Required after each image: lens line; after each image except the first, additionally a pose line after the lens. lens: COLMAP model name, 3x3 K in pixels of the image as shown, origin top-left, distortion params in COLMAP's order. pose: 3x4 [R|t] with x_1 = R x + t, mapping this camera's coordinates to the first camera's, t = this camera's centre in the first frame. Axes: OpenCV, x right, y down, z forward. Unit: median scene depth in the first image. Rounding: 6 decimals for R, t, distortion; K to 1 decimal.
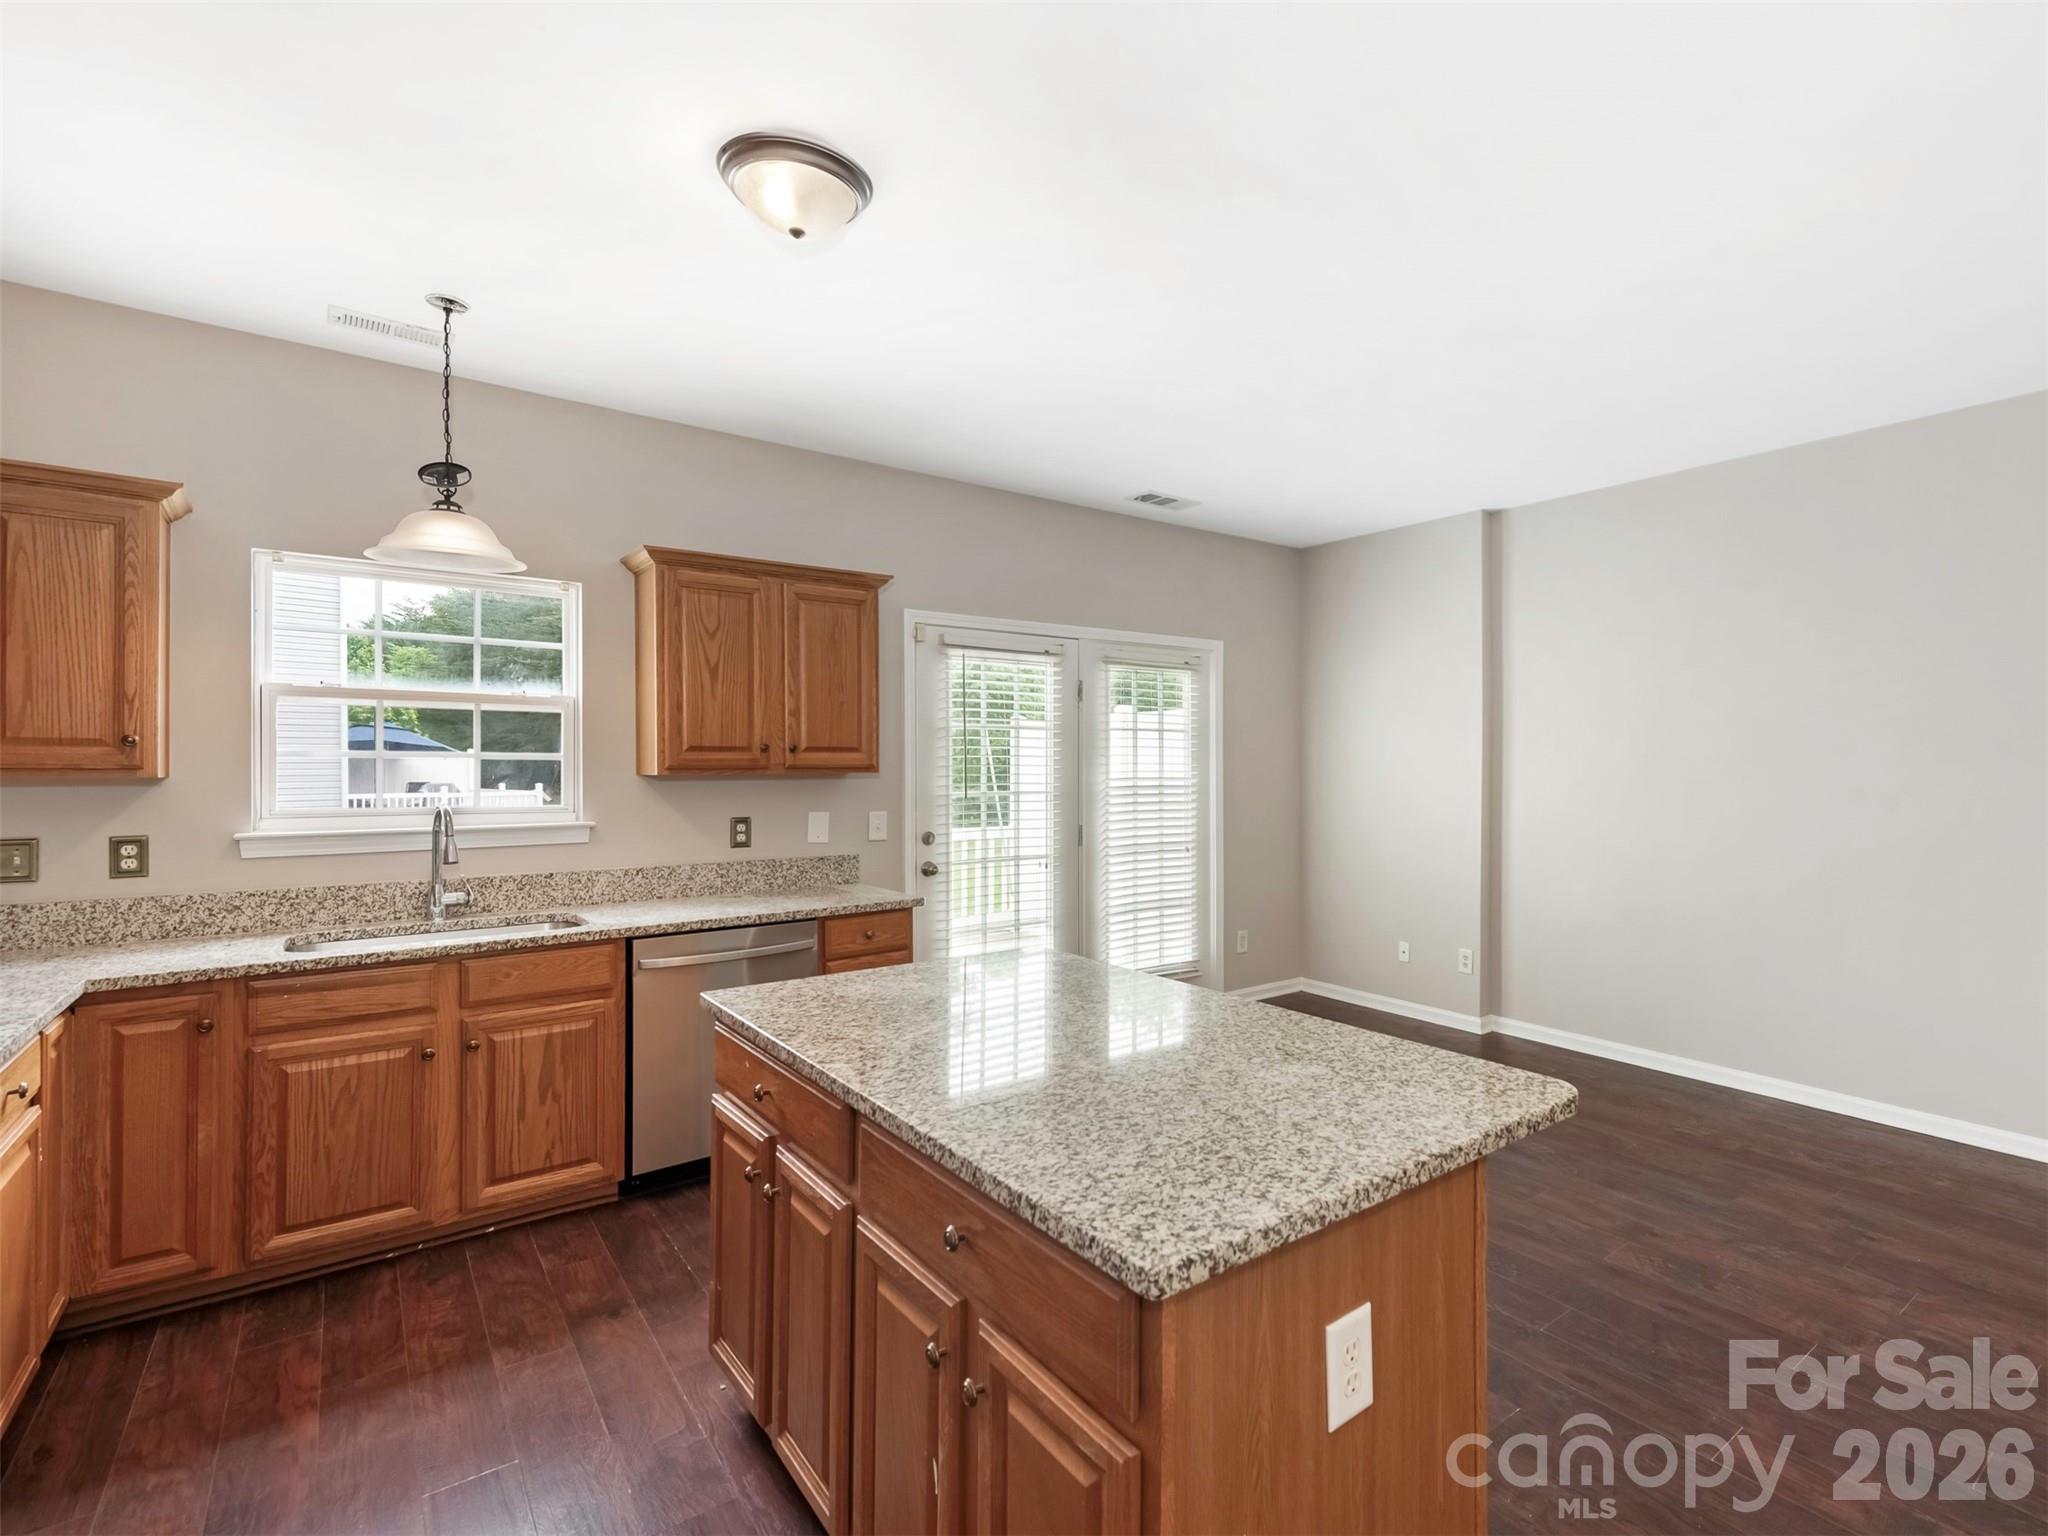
lens RADIAL K [[978.7, 0, 1135.3], [0, 978.7, 765.6], [0, 0, 1]] dist [0.020194, -0.006682]
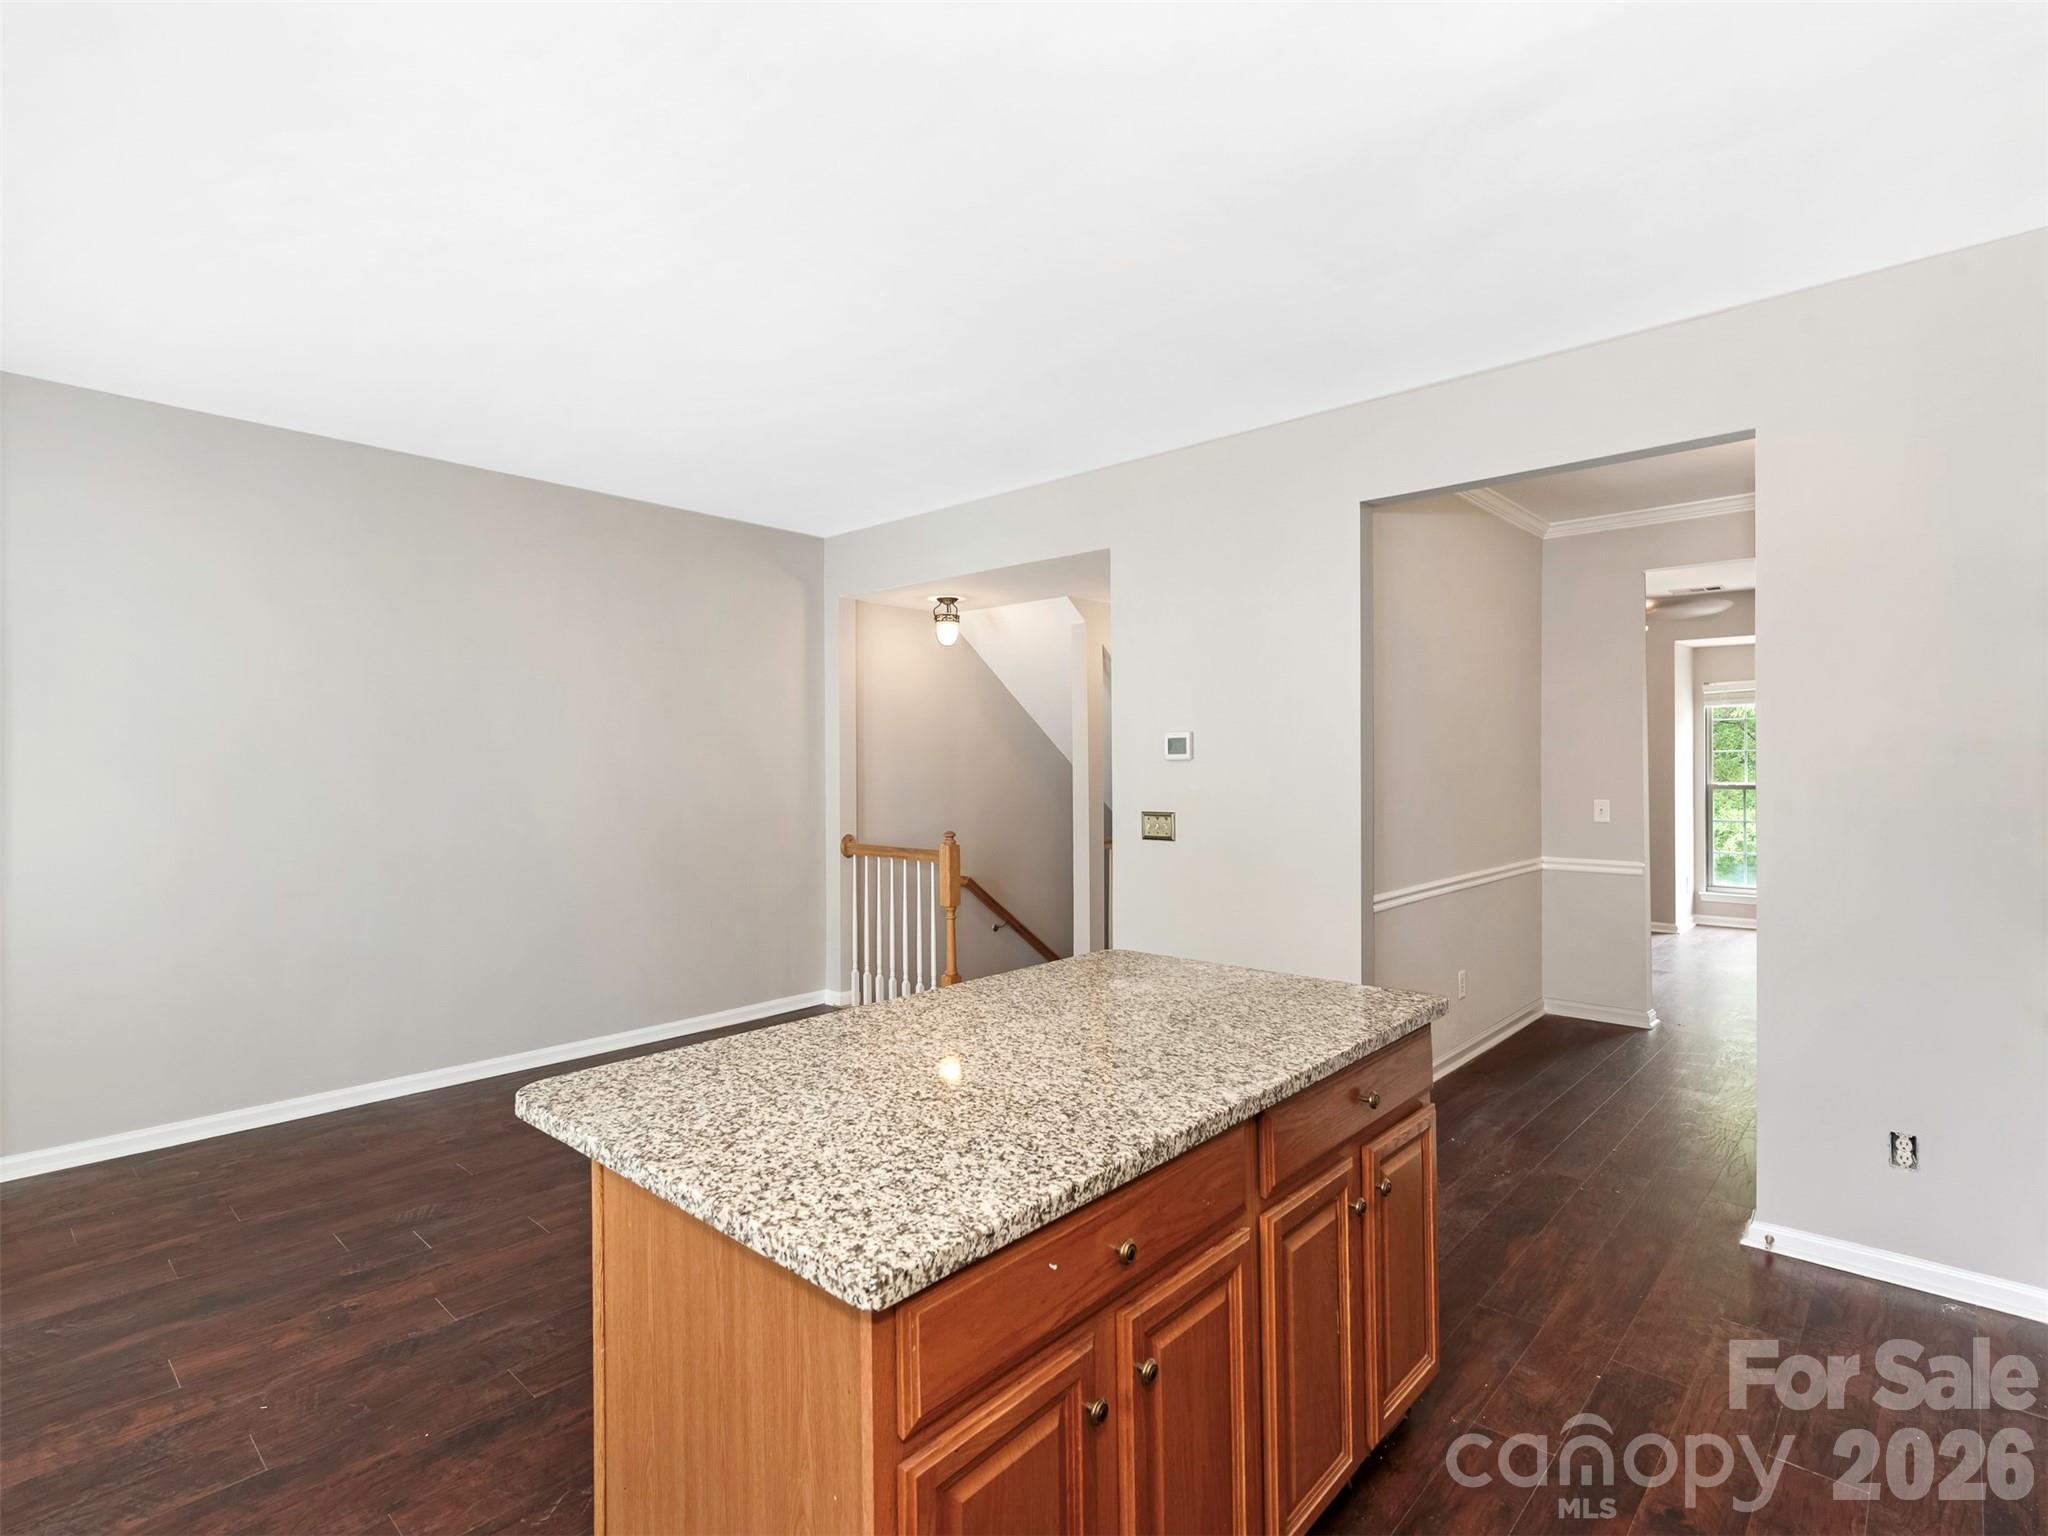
lens RADIAL K [[1002.7, 0, 1035.9], [0, 1002.7, 763.5], [0, 0, 1]] dist [0.005476, -0.000863]
pose [[-0.156846, 0.000568, 0.987623, -0.546167], [0.004741, 0.999989, 0.000178, 0.000440], [-0.987612, 0.004710, -0.156847, 0.608497]]
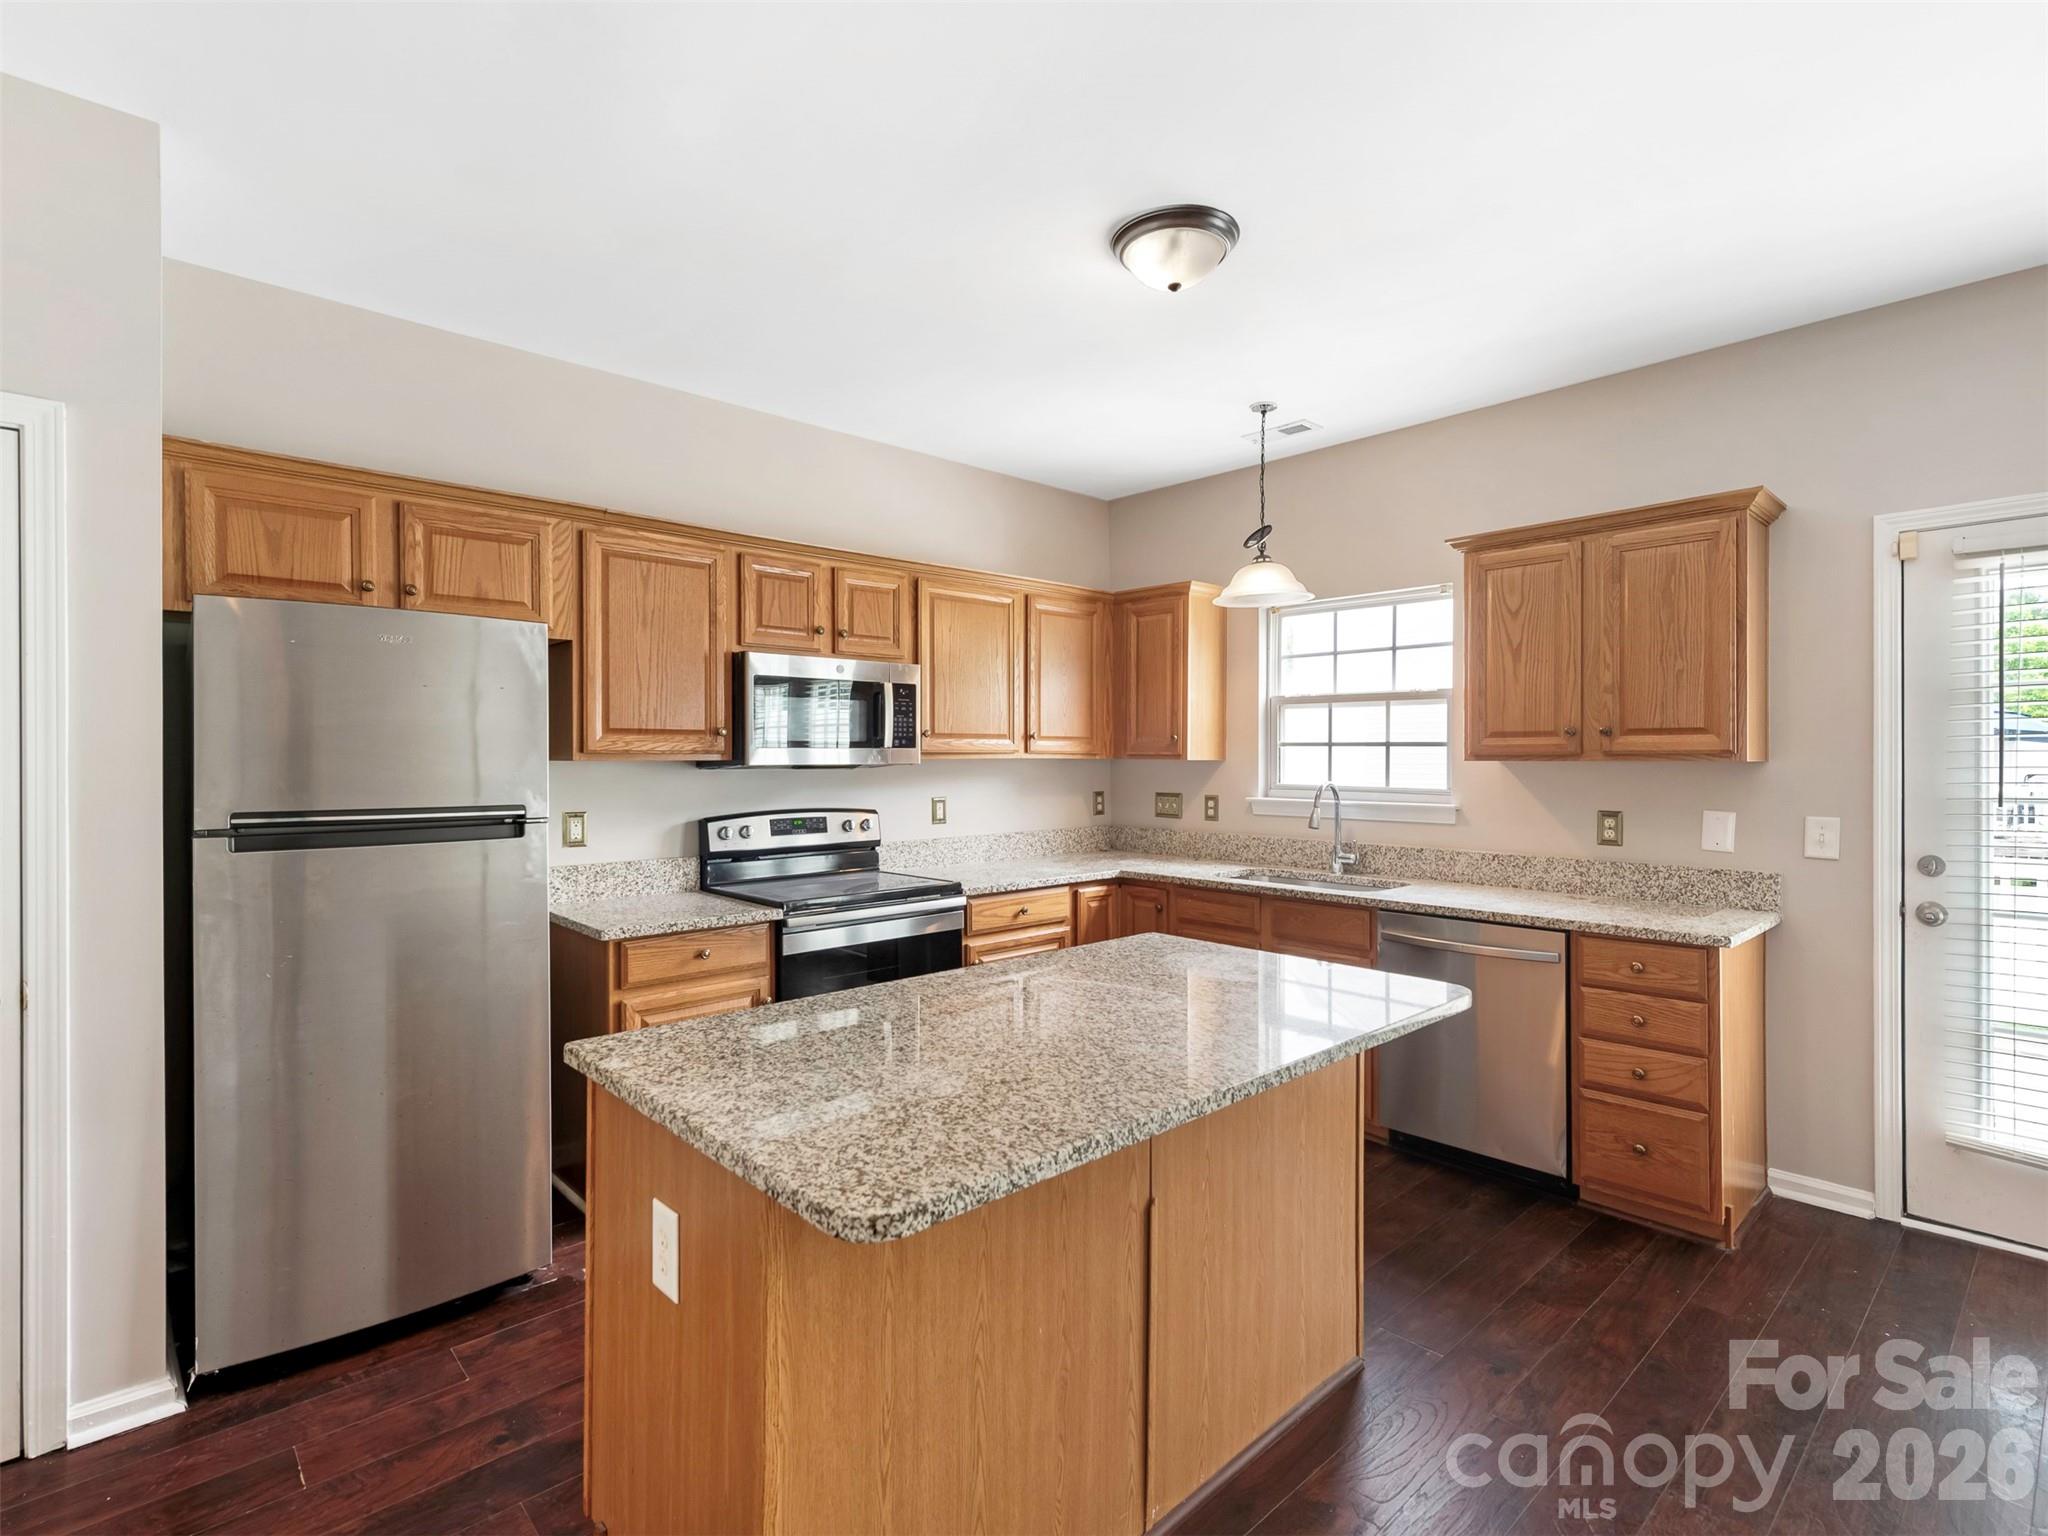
lens RADIAL K [[994.2, 0, 1026.4], [0, 994.2, 758.9], [0, 0, 1]] dist [0.008343, -0.000751]
pose [[0.068646, 0.003857, -0.997634, 0.494459], [-0.000271, 0.999993, 0.003848, 0.003224], [0.997641, 0.000006, 0.068647, 0.460462]]
